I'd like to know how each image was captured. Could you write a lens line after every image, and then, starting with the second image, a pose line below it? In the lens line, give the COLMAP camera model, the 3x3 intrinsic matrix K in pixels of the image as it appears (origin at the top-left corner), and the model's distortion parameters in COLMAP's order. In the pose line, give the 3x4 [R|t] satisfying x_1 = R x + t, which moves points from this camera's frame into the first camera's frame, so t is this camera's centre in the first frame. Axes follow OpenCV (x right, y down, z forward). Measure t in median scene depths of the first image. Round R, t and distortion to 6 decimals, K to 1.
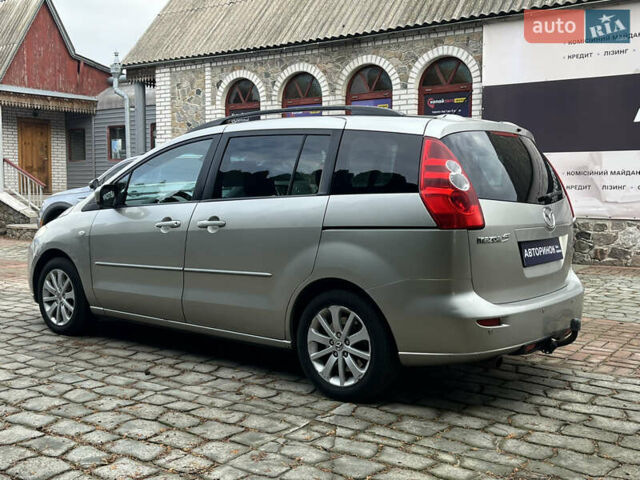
lens RADIAL K [[722.1, 0, 320.0], [0, 722.1, 240.0], [0, 0, 1]] dist [0.093839, -0.203421]
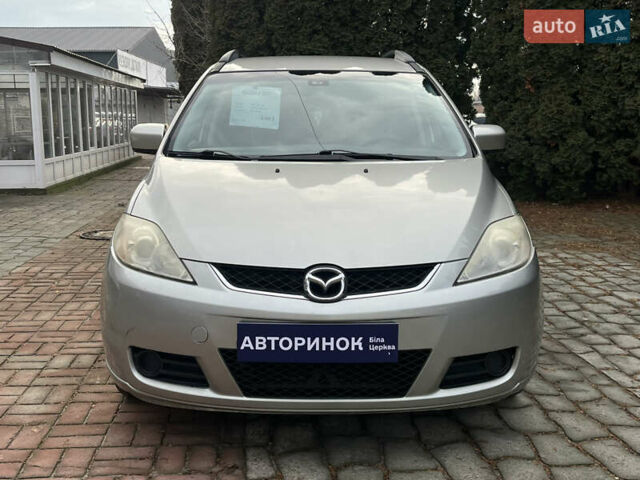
lens RADIAL K [[722.1, 0, 320.0], [0, 722.1, 240.0], [0, 0, 1]] dist [0.093839, -0.203421]
pose [[-0.644098, -0.126585, 0.754397, -0.380237], [0.056722, 0.975594, 0.212129, -0.064807], [-0.762837, 0.179422, -0.621198, 0.811055]]
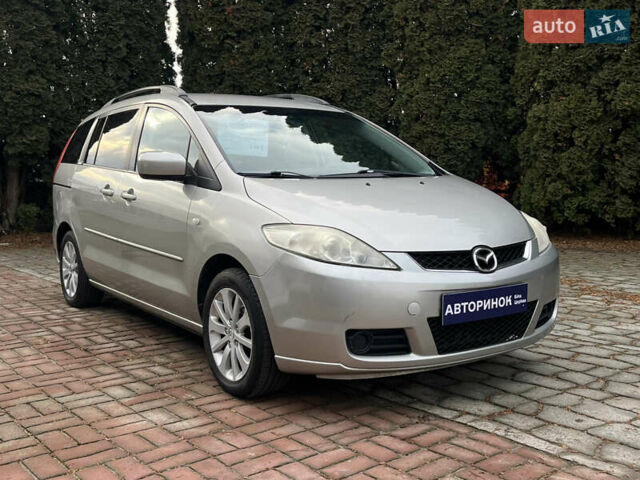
lens RADIAL K [[692.9, 0, 335.2], [0, 692.9, 240.4], [0, 0, 1]] dist [0.099623, -0.200336]
pose [[-0.964327, -0.020280, 0.263935, -0.224123], [0.027344, 0.984096, 0.175520, -0.064625], [-0.263297, 0.176475, -0.948436, 0.970344]]
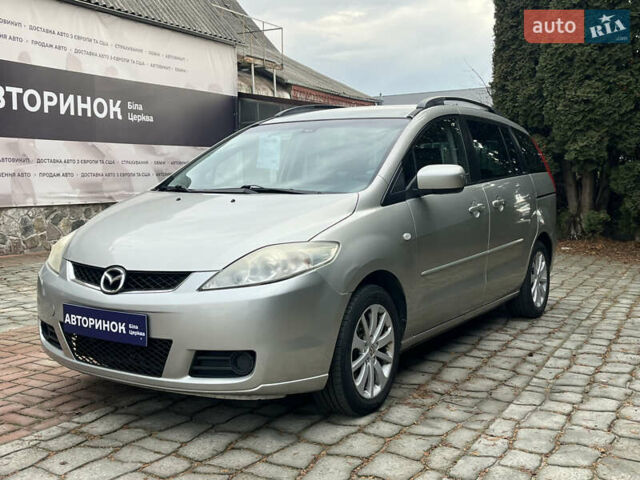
lens RADIAL K [[722.1, 0, 320.0], [0, 722.1, 240.0], [0, 0, 1]] dist [0.093839, -0.203421]
pose [[-0.117858, -0.089661, 0.988974, -0.521994], [0.079227, 0.991892, 0.099367, -0.042220], [-0.989865, 0.090065, -0.109799, 0.612652]]
